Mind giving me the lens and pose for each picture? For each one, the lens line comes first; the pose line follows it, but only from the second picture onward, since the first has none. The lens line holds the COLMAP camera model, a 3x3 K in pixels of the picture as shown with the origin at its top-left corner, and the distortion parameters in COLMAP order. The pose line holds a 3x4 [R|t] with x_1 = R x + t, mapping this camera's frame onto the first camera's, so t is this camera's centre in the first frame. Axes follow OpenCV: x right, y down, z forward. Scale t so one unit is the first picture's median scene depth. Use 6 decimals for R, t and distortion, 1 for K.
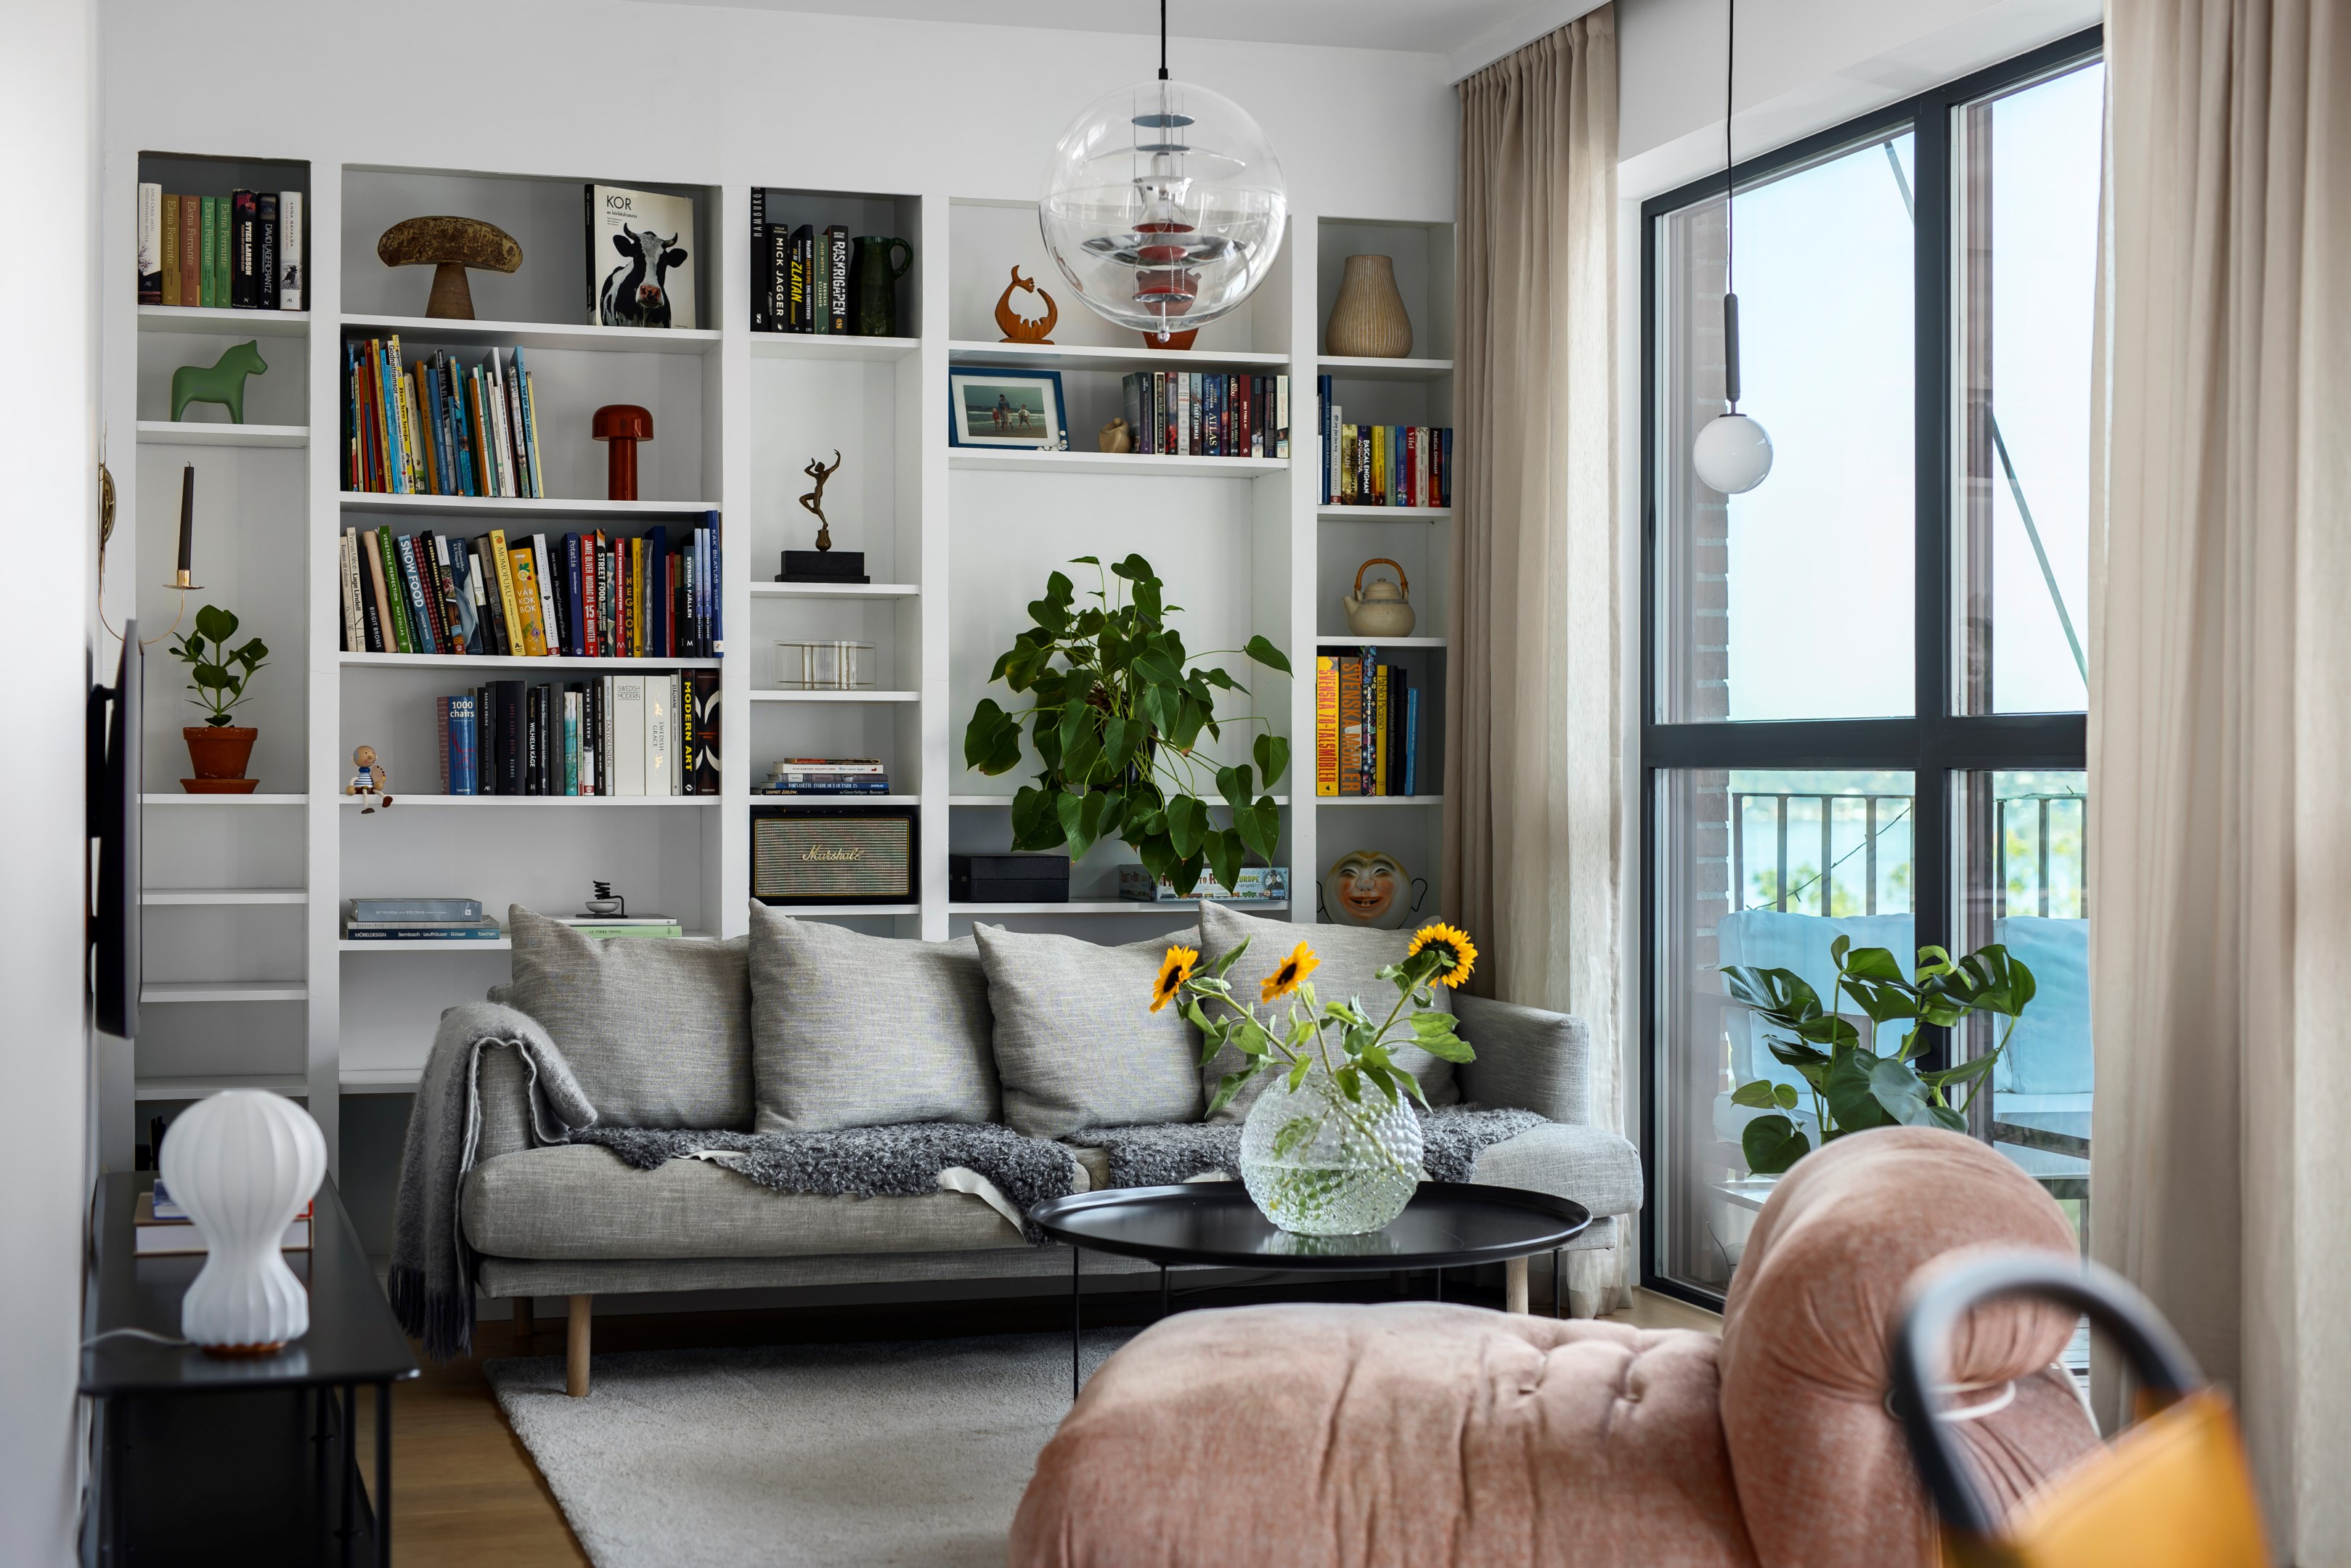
lens RADIAL K [[3319.6, 0, 1179.8], [0, 3319.6, 731.2], [0, 0, 1]] dist [0.013569, 0.000000]
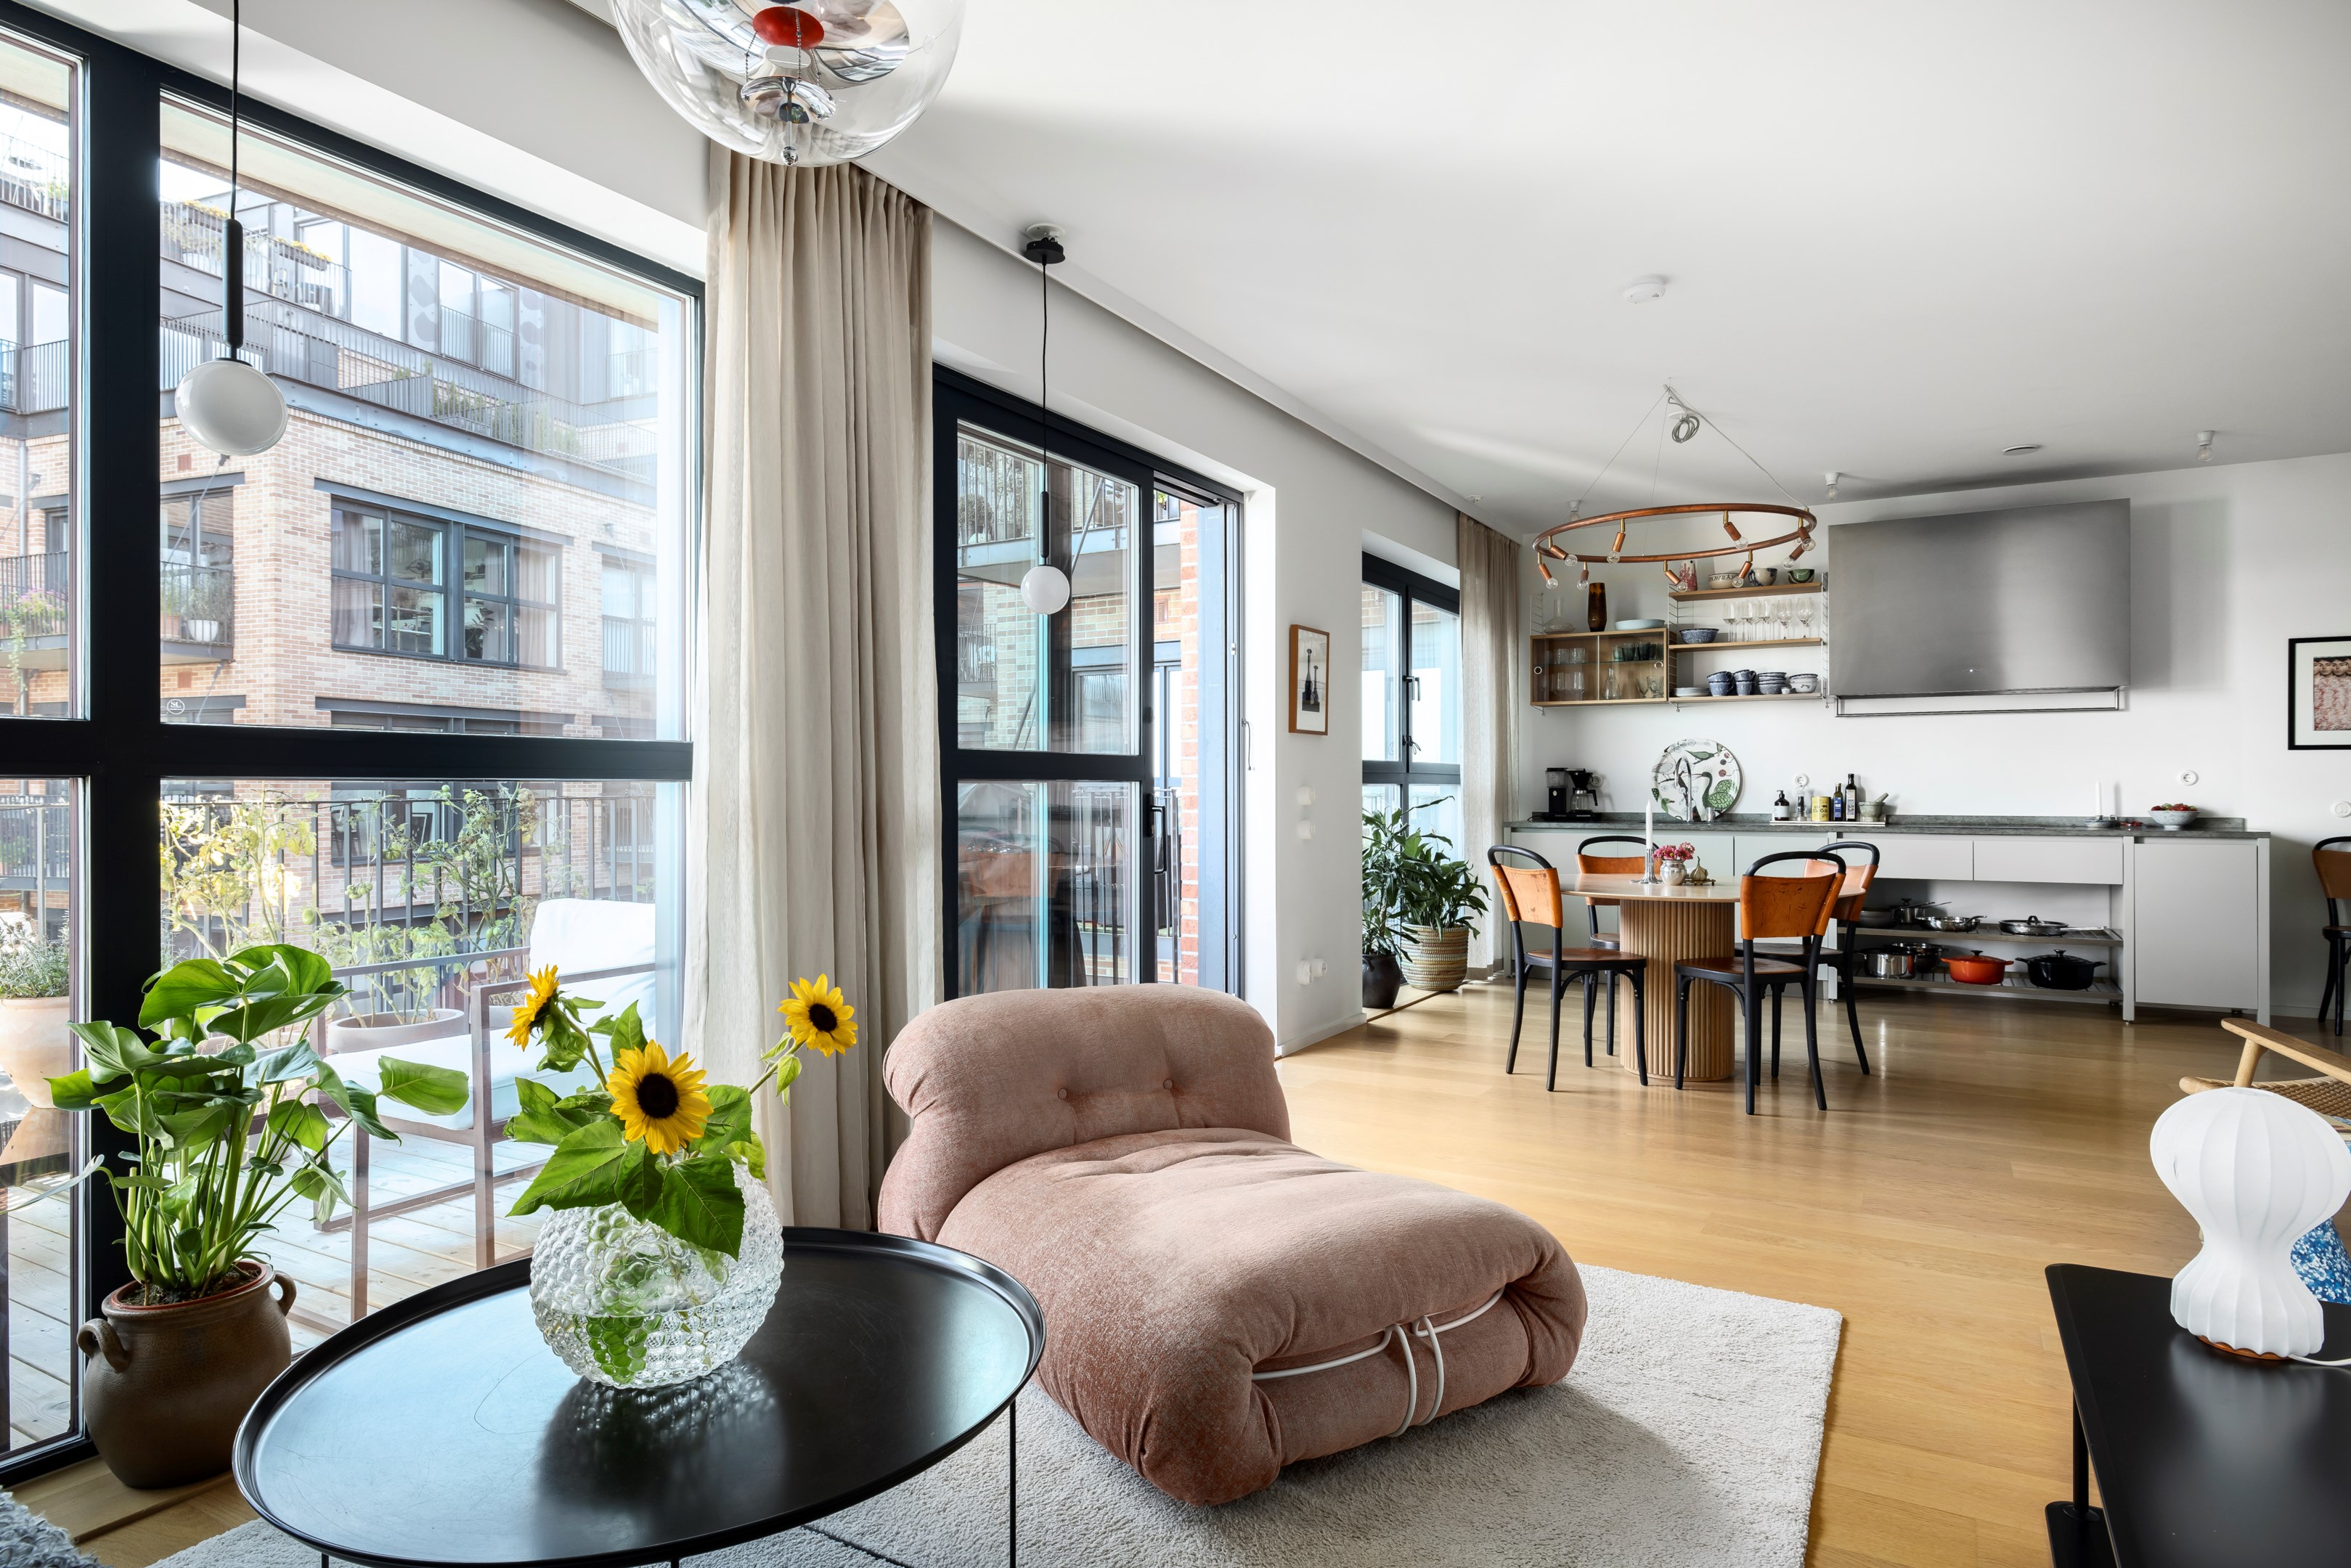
lens RADIAL K [[1310.5, 0, 1168.3], [0, 1310.5, 784.3], [0, 0, 1]] dist [0.000137, -0.001387]
pose [[-0.673873, -0.000961, 0.738847, -0.220691], [-0.009572, 0.999927, -0.007431, 0.011753], [-0.738785, -0.012080, -0.673833, 0.937896]]
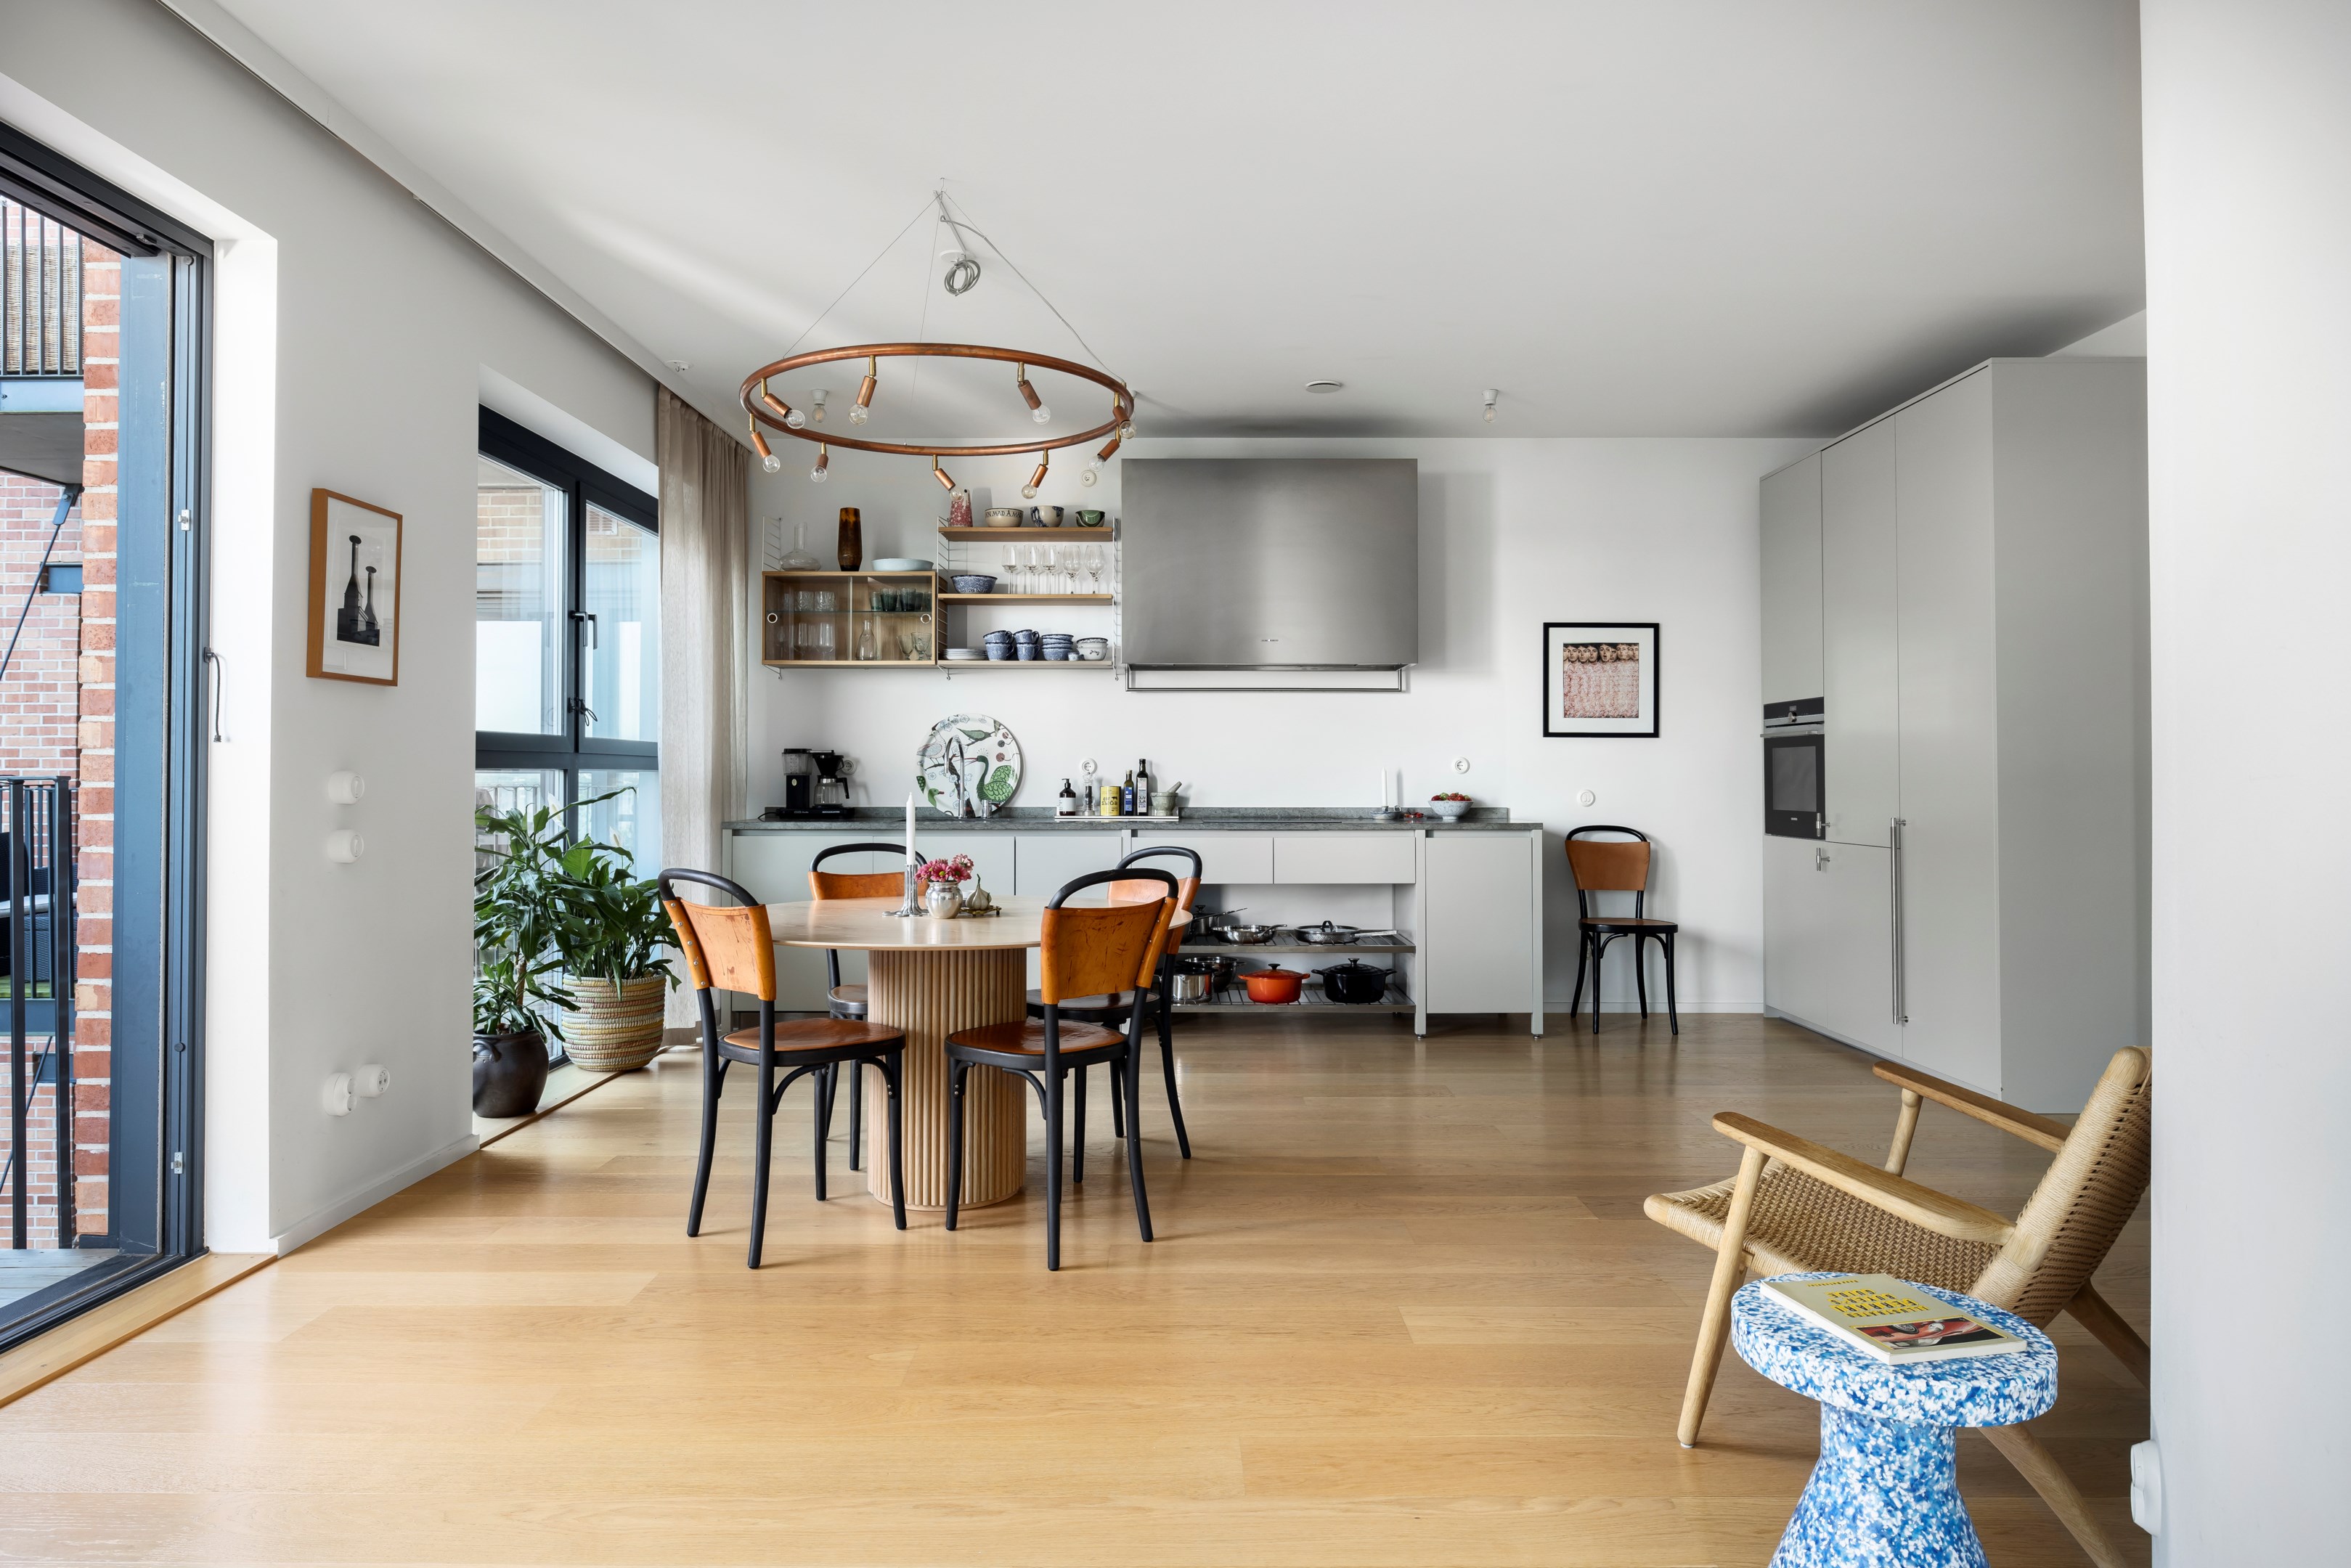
lens RADIAL K [[1394.4, 0, 1176.1], [0, 1394.4, 760.1], [0, 0, 1]] dist [-0.003651, -0.000601]
pose [[-0.956497, -0.000940, 0.291742, -0.102269], [-0.007207, 0.999766, -0.020406, 0.009979], [-0.291654, -0.021621, -0.956279, 0.704762]]
